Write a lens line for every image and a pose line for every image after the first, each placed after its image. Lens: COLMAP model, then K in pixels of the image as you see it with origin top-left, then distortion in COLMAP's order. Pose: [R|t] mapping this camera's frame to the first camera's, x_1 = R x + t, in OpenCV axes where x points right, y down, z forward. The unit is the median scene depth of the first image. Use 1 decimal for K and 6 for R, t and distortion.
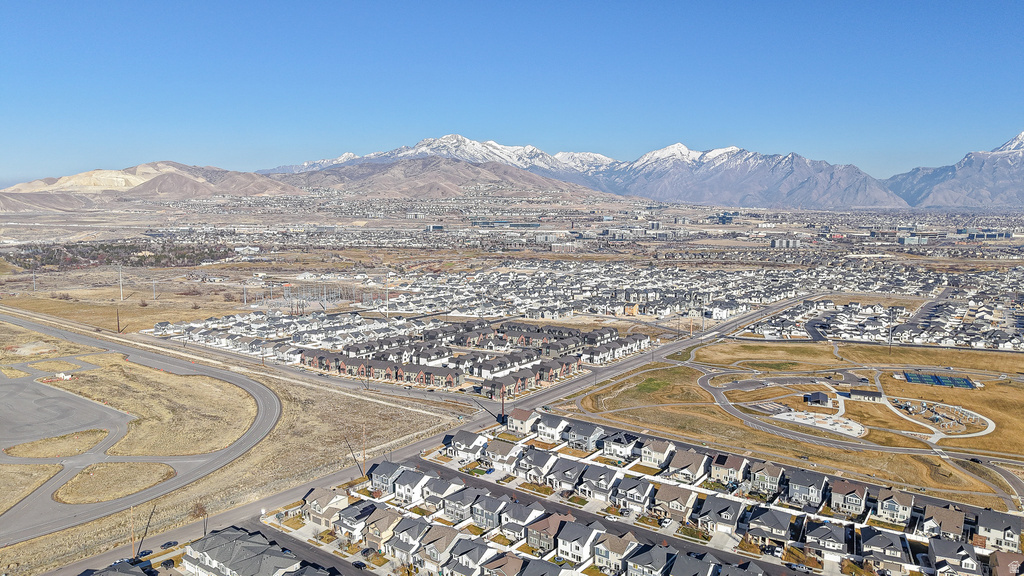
lens RADIAL K [[680.7, 0, 513.4], [0, 680.7, 290.8], [0, 0, 1]] dist [0.068645, -0.100266]
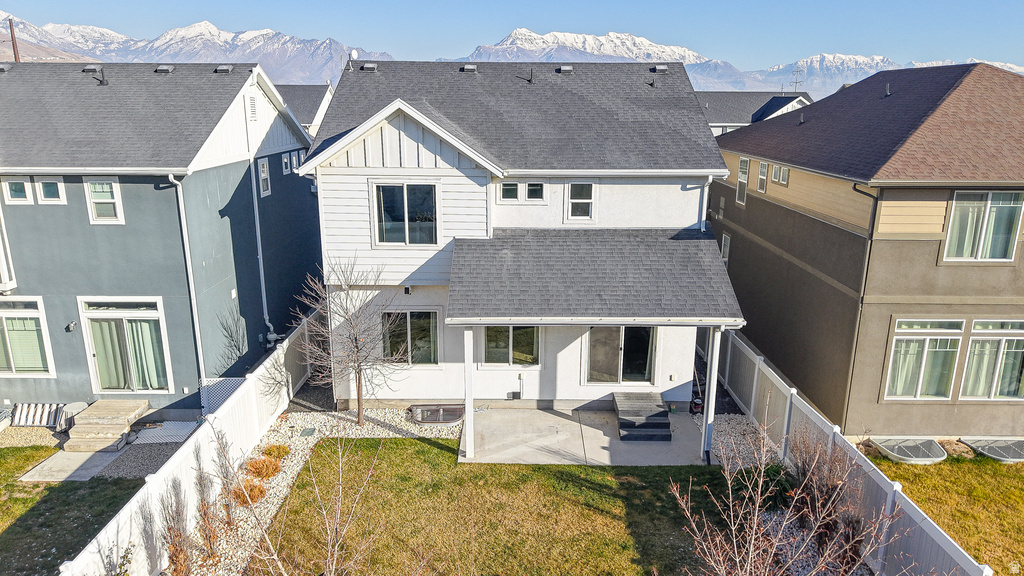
lens RADIAL K [[687.5, 0, 513.2], [0, 687.5, 285.8], [0, 0, 1]] dist [0.033023, -0.047144]
pose [[0.807658, -0.153594, 0.569296, -0.035504], [0.071092, 0.983800, 0.164568, 0.276679], [-0.585351, -0.092442, 0.805493, 0.784567]]
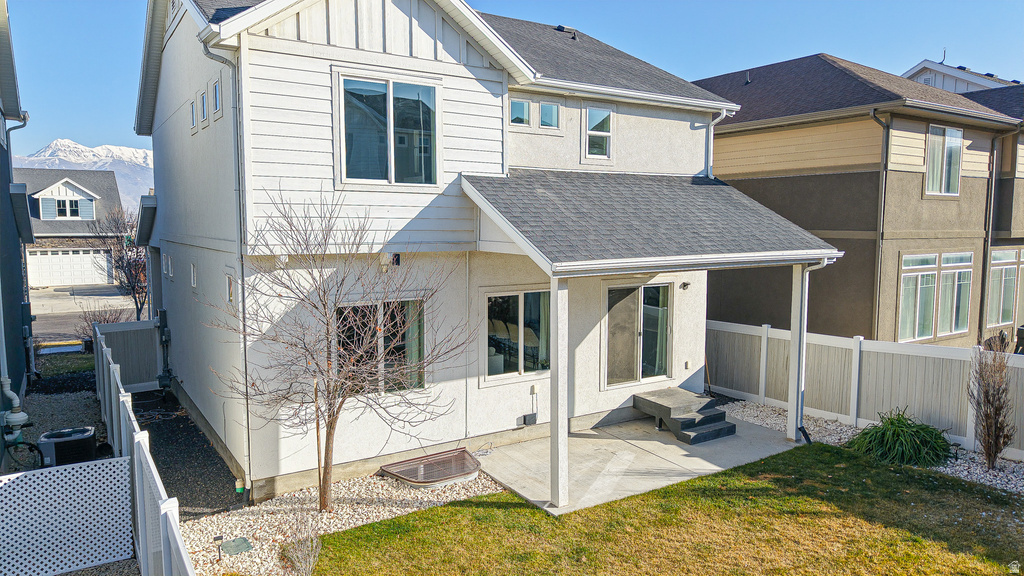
lens RADIAL K [[687.5, 0, 513.2], [0, 687.5, 285.8], [0, 0, 1]] dist [0.033023, -0.047144]
pose [[0.350011, -0.092492, 0.932168, -0.040614], [0.115347, 0.991796, 0.055098, 0.286398], [-0.929617, 0.088238, 0.357808, 0.819756]]
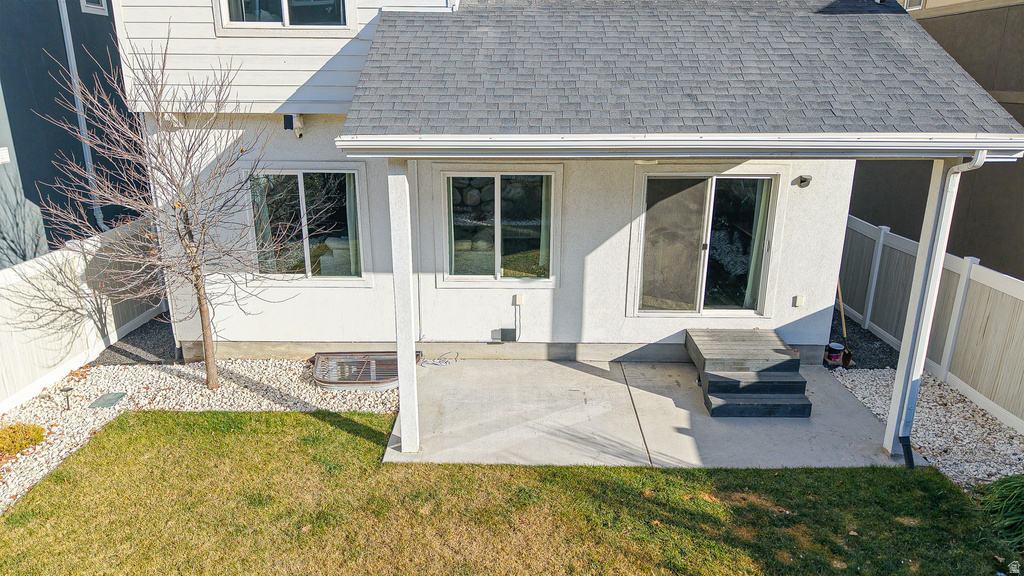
lens RADIAL K [[681.3, 0, 514.3], [0, 681.3, 294.3], [0, 0, 1]] dist [0.003729, 0.000369]
pose [[0.807427, -0.177475, 0.562640, -0.019135], [0.071150, 0.976012, 0.205762, 0.288224], [-0.585662, -0.126106, 0.800686, 0.807569]]
